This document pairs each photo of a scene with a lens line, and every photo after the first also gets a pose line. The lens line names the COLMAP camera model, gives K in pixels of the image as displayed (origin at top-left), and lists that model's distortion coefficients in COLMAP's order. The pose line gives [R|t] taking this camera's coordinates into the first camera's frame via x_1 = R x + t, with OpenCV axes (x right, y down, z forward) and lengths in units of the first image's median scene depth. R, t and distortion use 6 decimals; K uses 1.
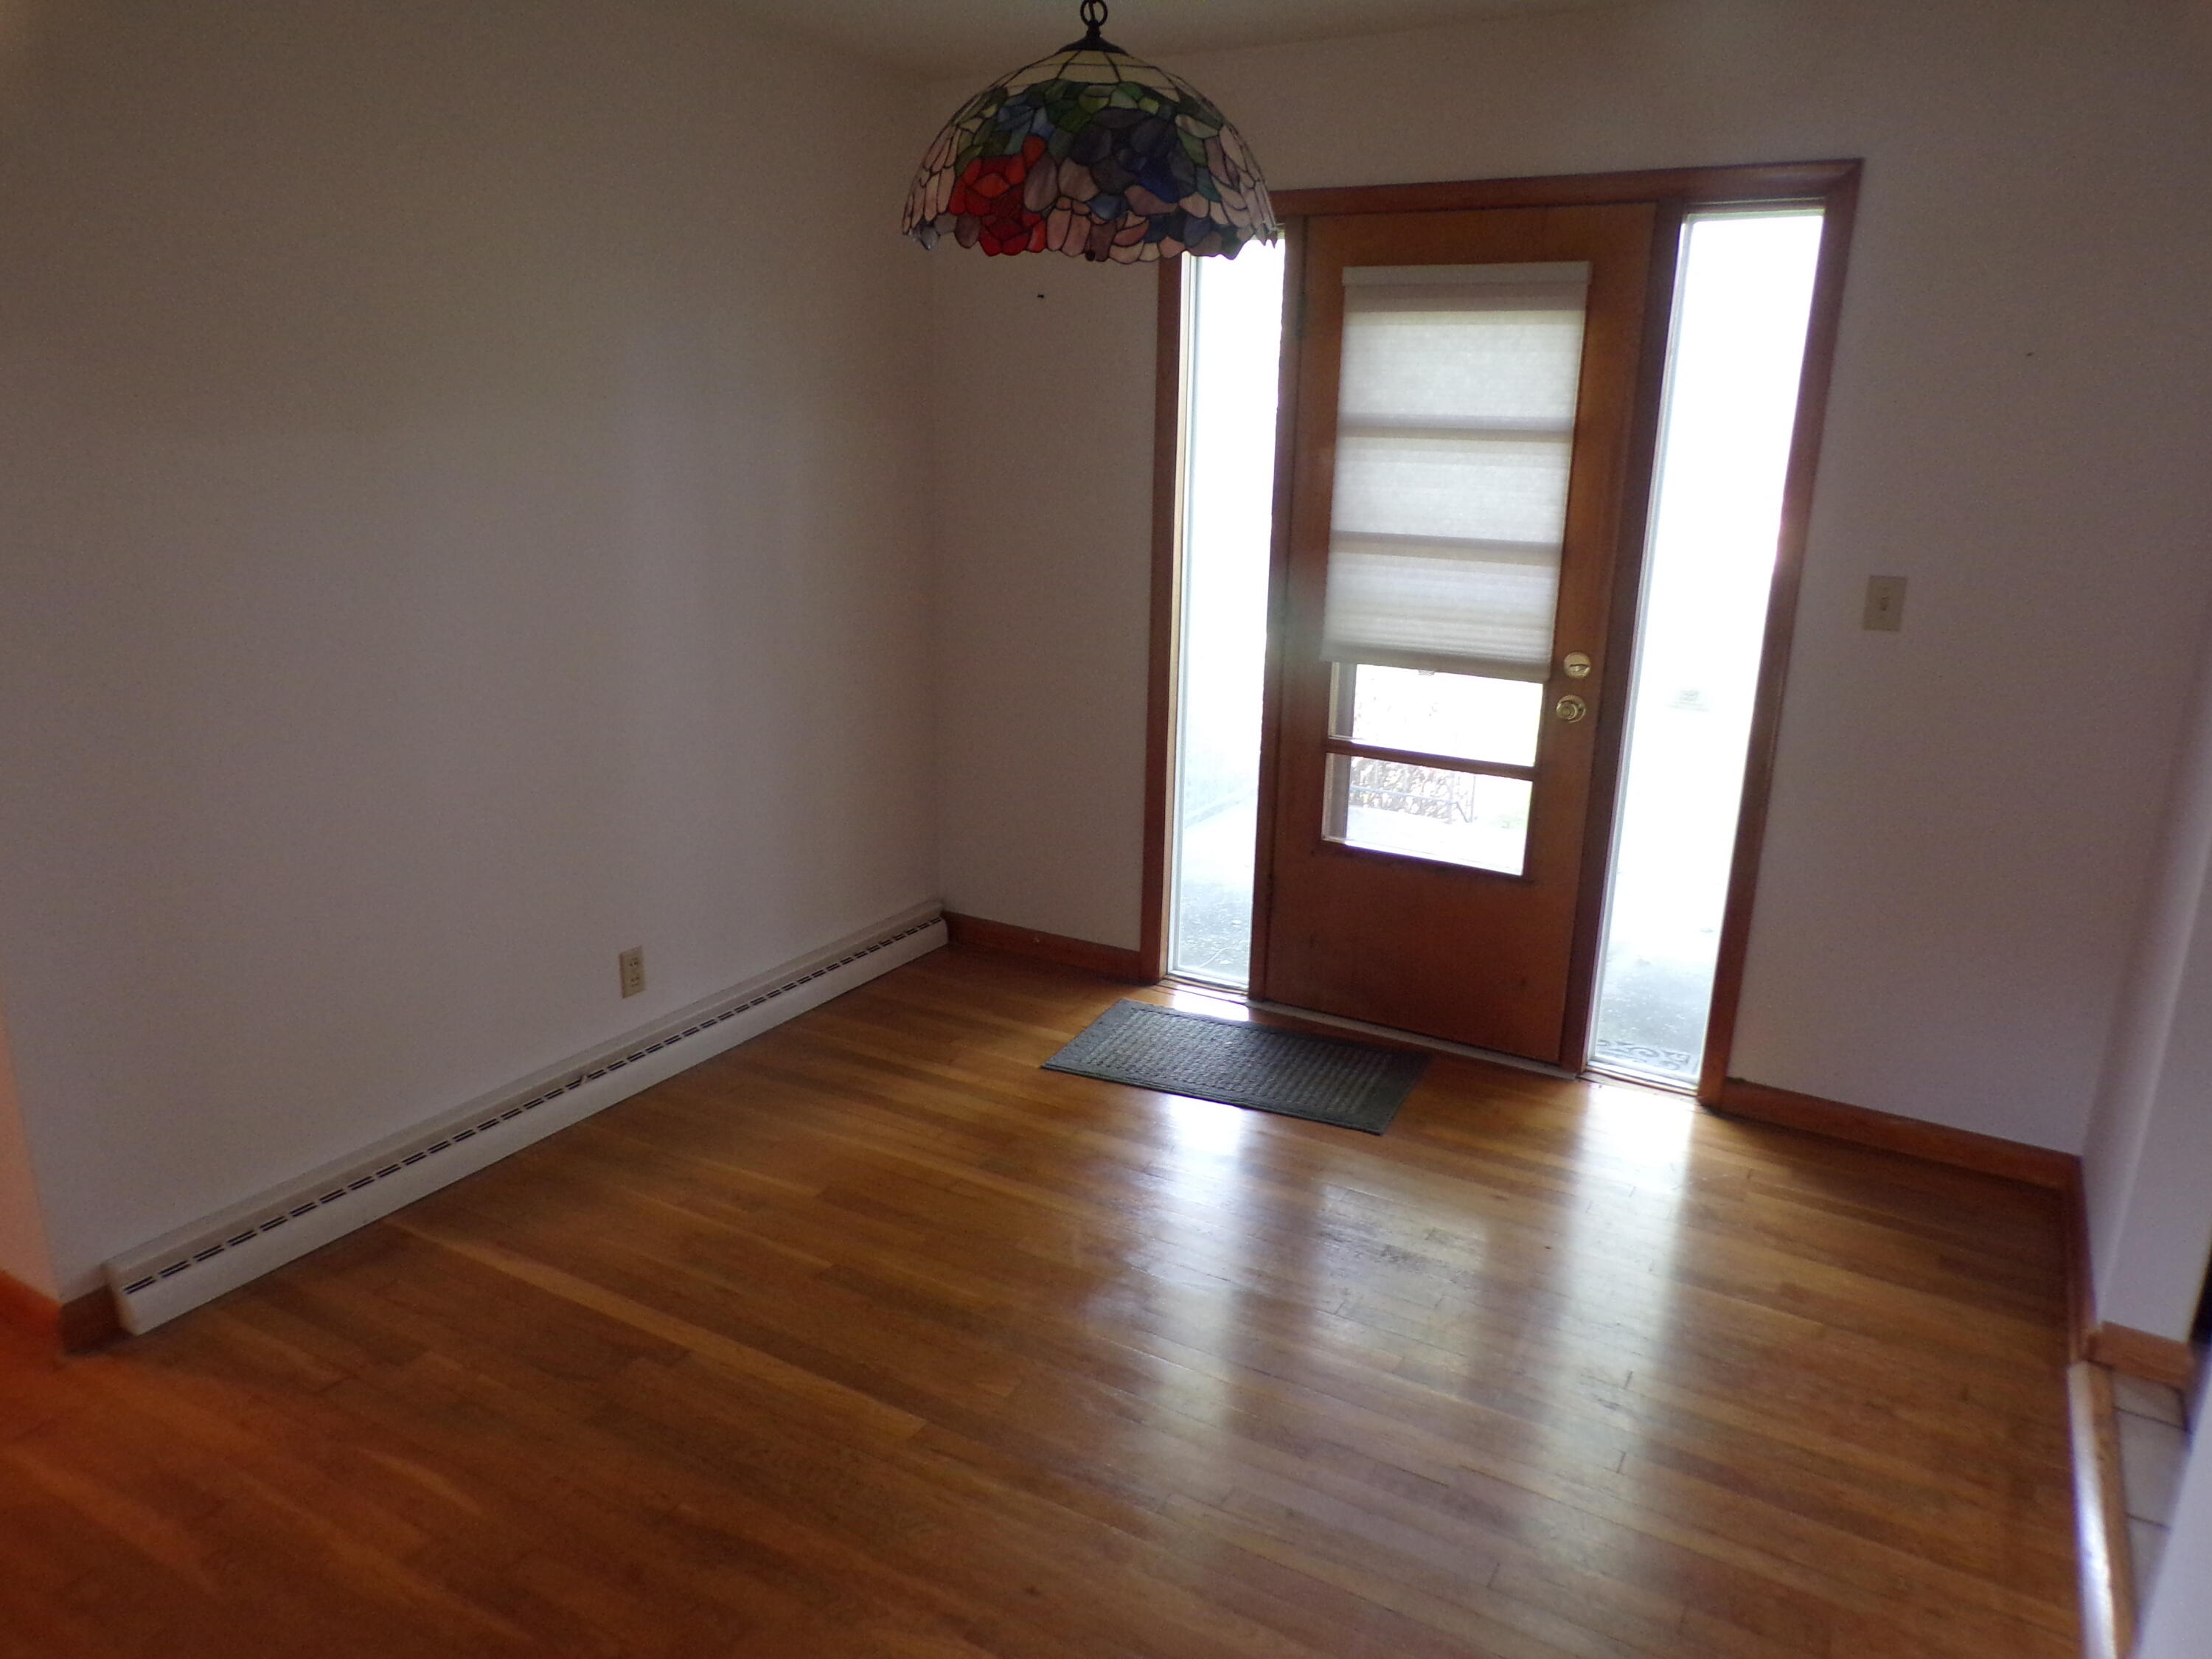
lens RADIAL K [[1527.4, 0, 1114.2], [0, 1527.4, 855.1], [0, 0, 1]] dist [0.001712, 0.019101]
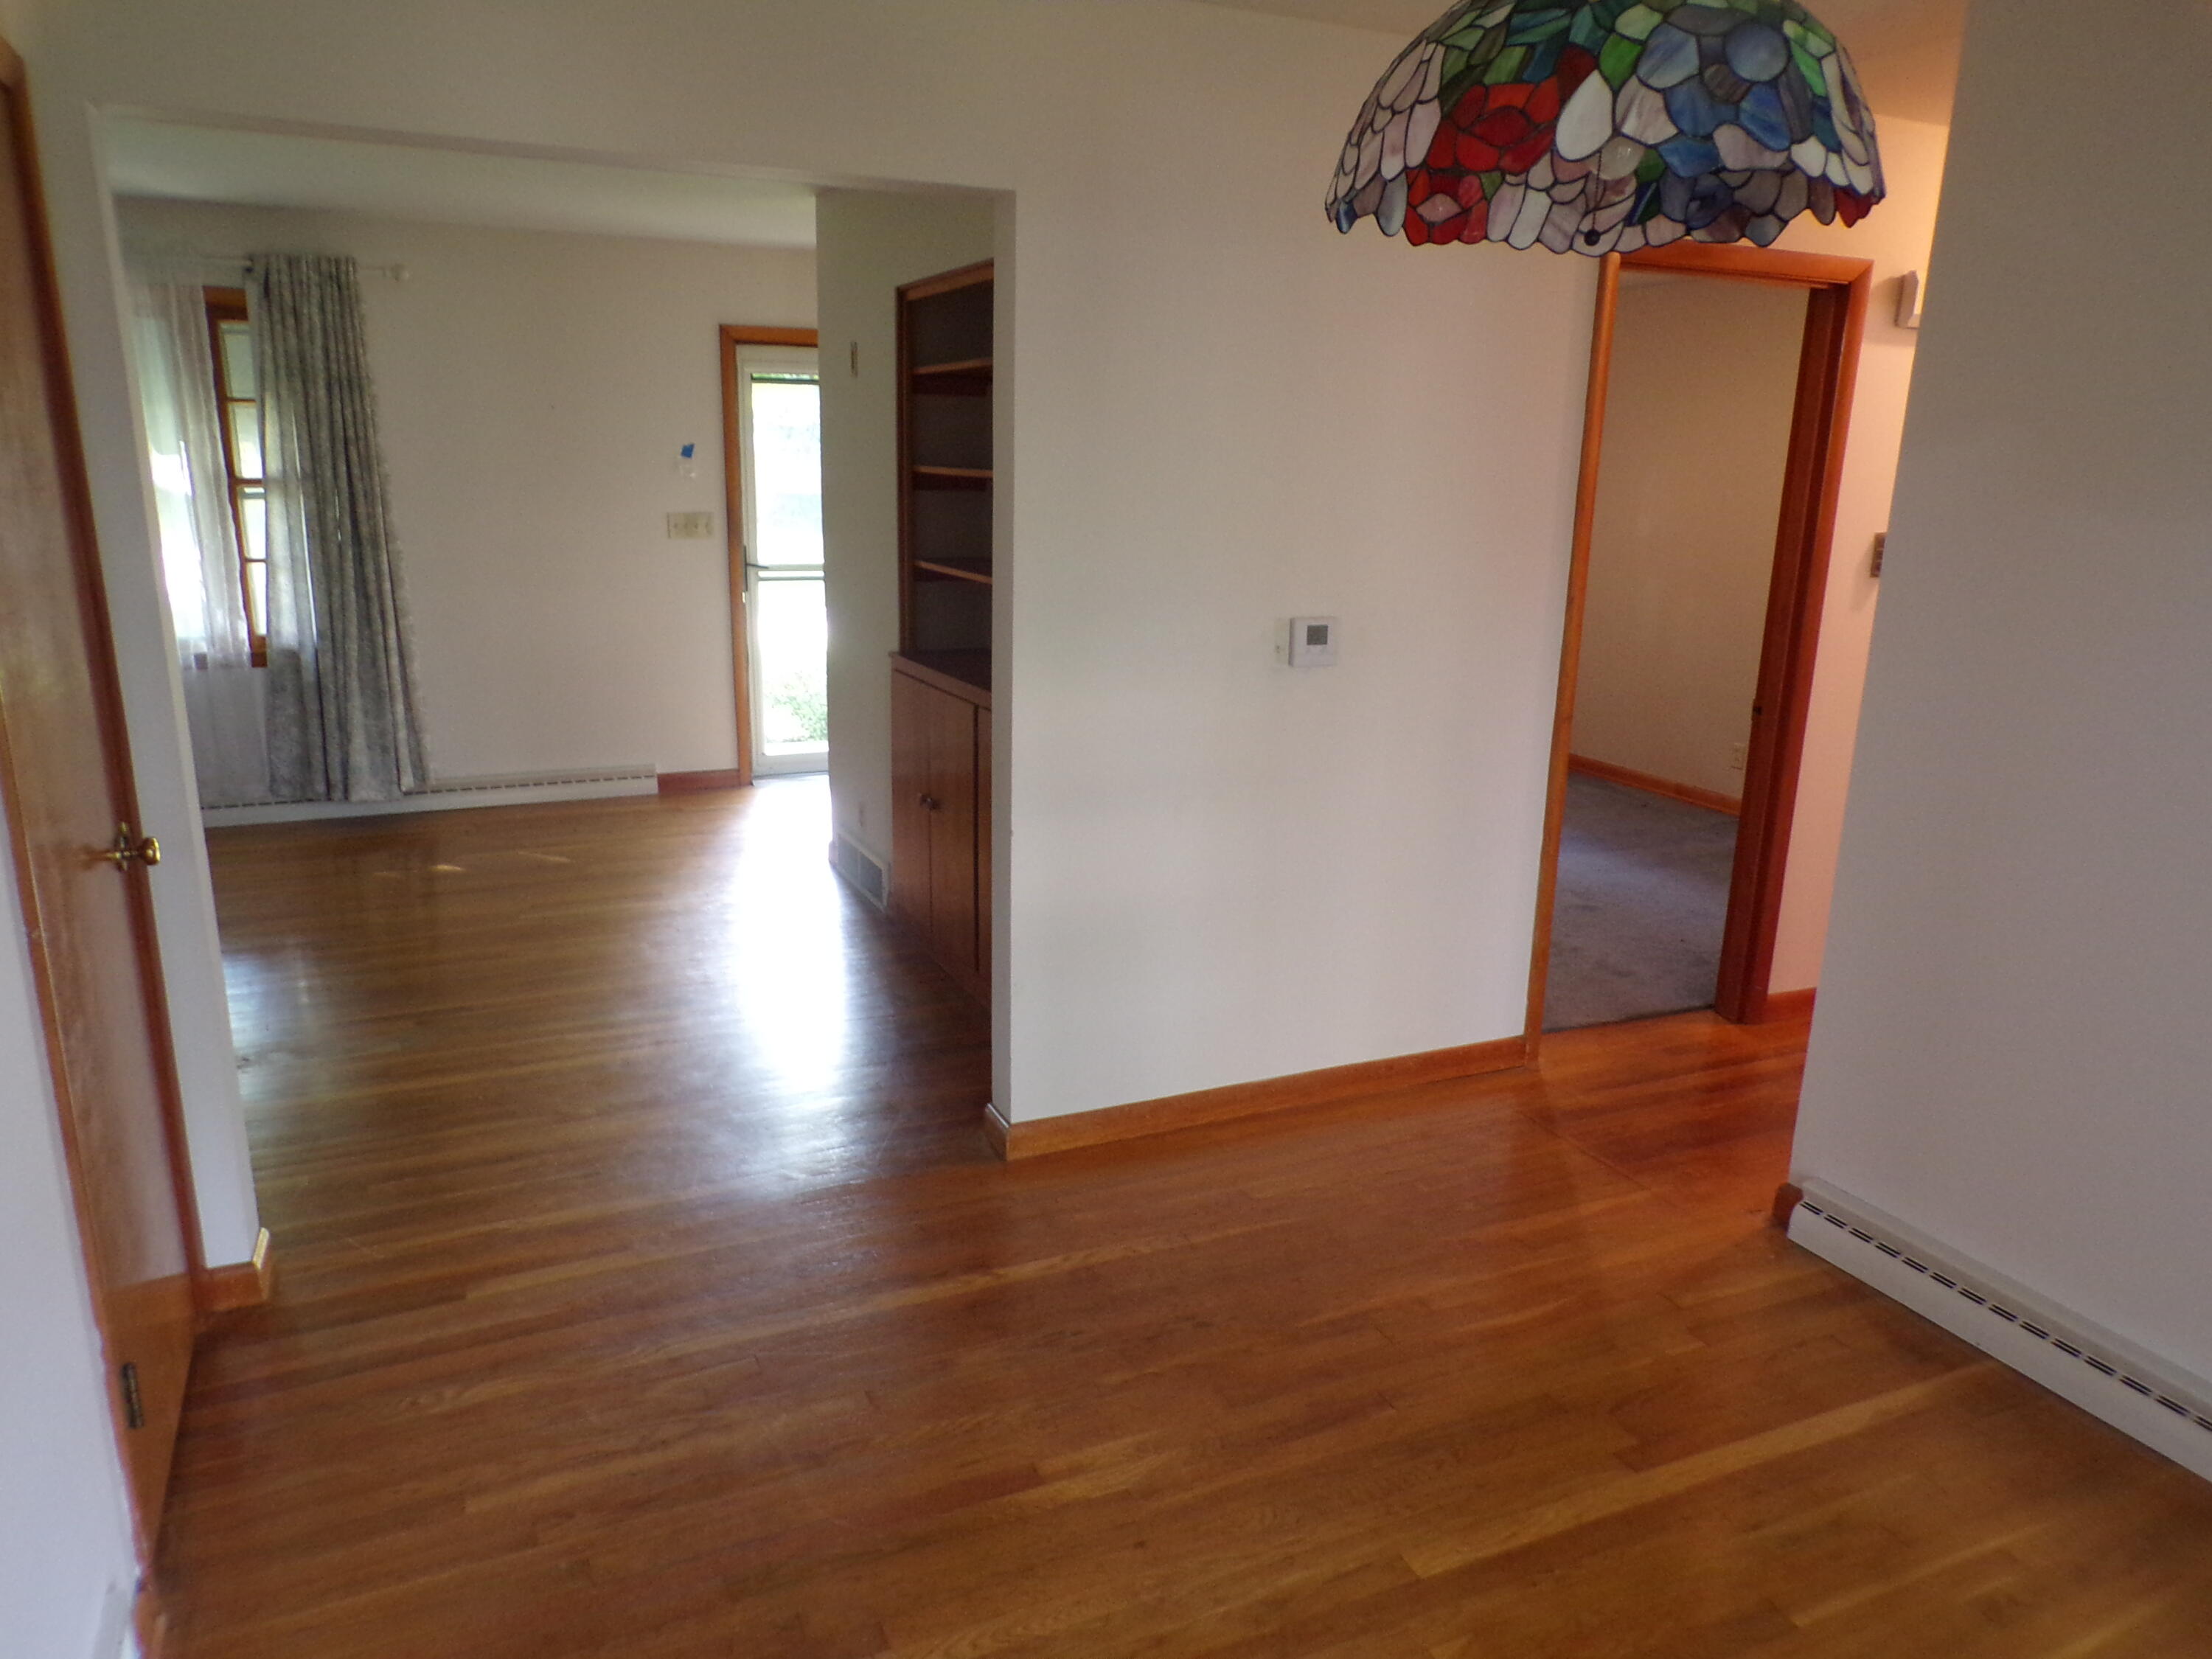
lens RADIAL K [[1527.4, 0, 1114.2], [0, 1527.4, 855.1], [0, 0, 1]] dist [0.001712, 0.019101]
pose [[-0.578275, 0.179524, -0.795845, 0.575289], [-0.265958, 0.880719, 0.391919, -0.284153], [0.771275, 0.438299, -0.461552, 1.011943]]
